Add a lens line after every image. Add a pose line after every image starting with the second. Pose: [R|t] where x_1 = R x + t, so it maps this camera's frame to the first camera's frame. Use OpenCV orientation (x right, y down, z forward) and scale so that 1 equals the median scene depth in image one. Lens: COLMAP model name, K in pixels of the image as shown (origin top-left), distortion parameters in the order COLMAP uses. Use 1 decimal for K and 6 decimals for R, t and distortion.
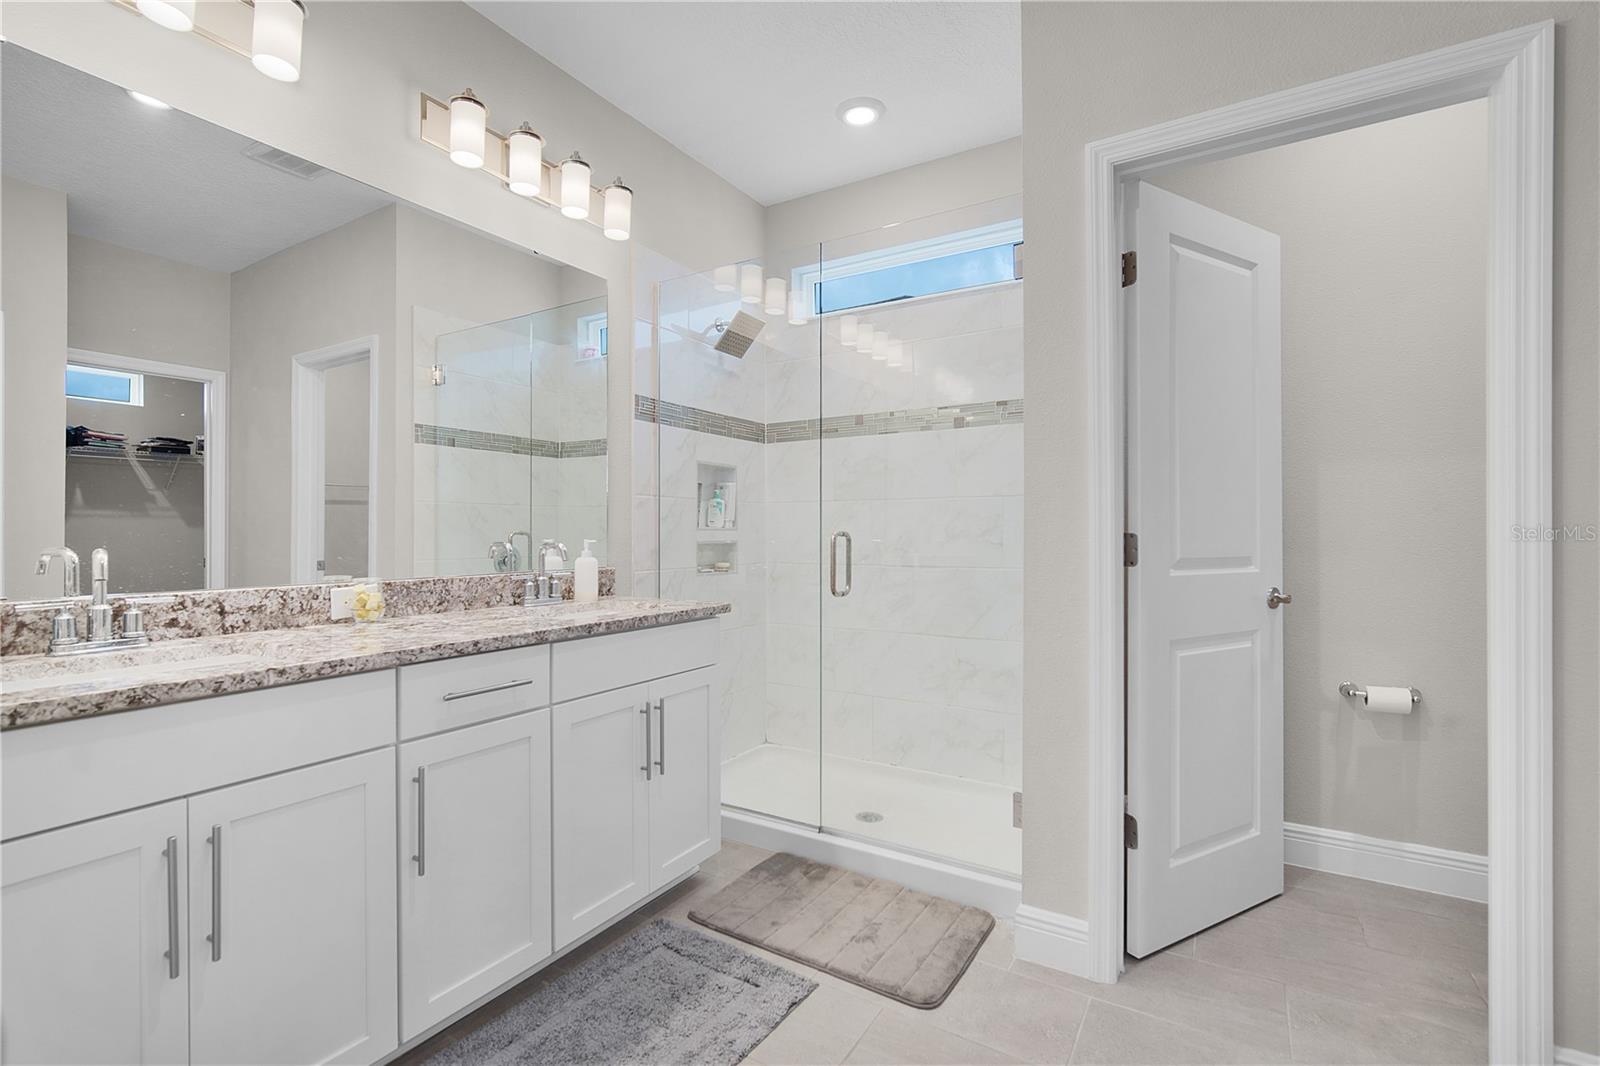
lens RADIAL K [[721.8, 0, 778.3], [0, 721.8, 532.9], [0, 0, 1]] dist [-0.002315, -0.000288]
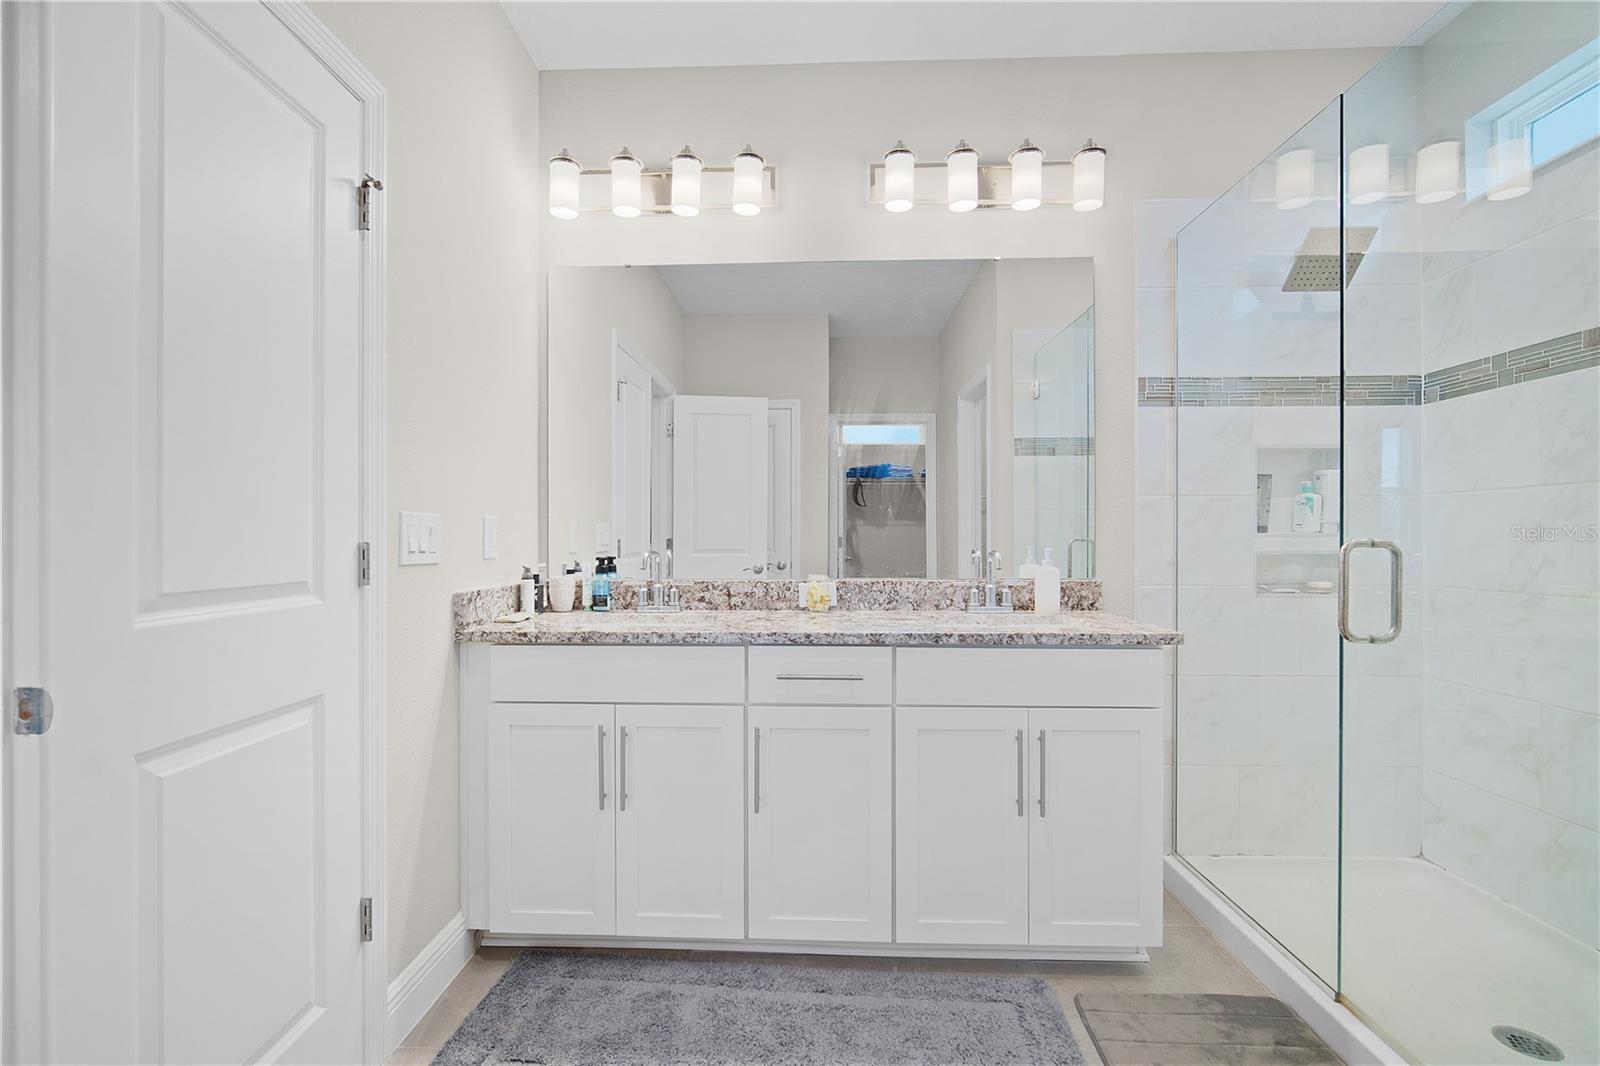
lens RADIAL K [[711.4, 0, 792.9], [0, 711.4, 540.8], [0, 0, 1]] dist [-0.003384, 0.000703]
pose [[0.504972, 0.003513, -0.863128, 0.447780], [0.000916, 0.999989, 0.004606, -0.005252], [0.863135, -0.003116, 0.504963, 0.314392]]
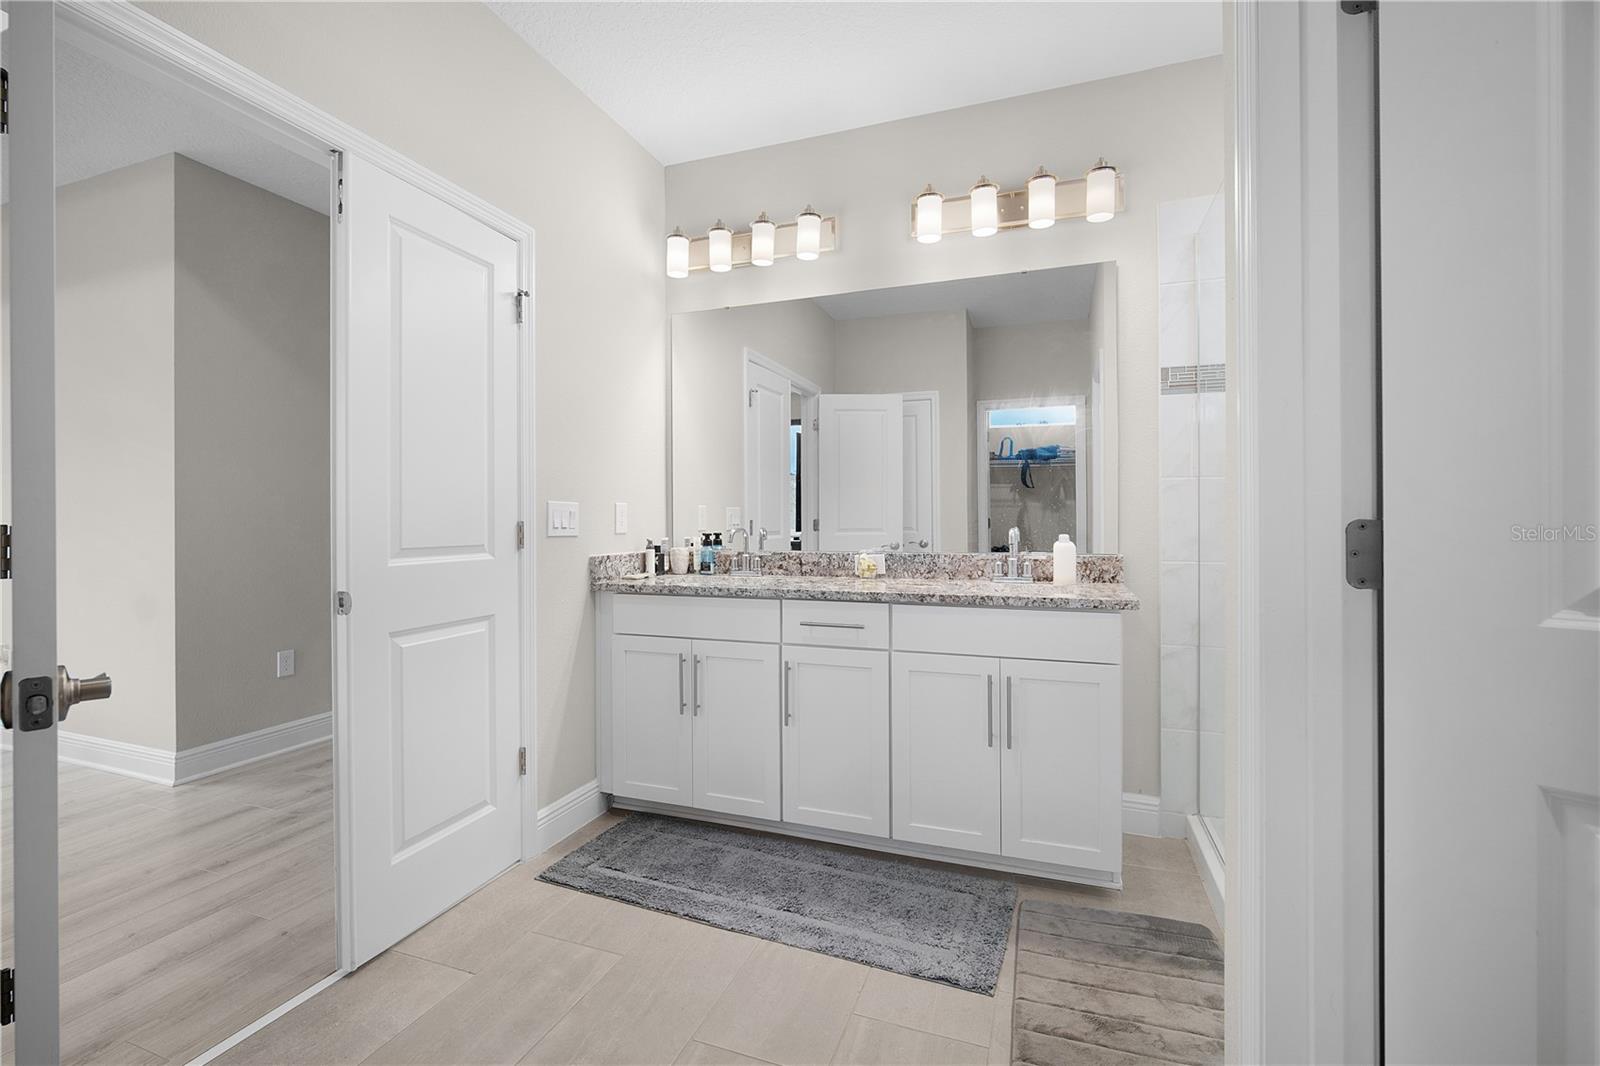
lens RADIAL K [[710.5, 0, 792.6], [0, 710.5, 525.0], [0, 0, 1]] dist [-0.002770, -0.000147]
pose [[0.212268, 0.005655, -0.977195, 0.816623], [0.003763, 0.999971, 0.006605, -0.000373], [0.977204, -0.005080, 0.212241, 0.491256]]
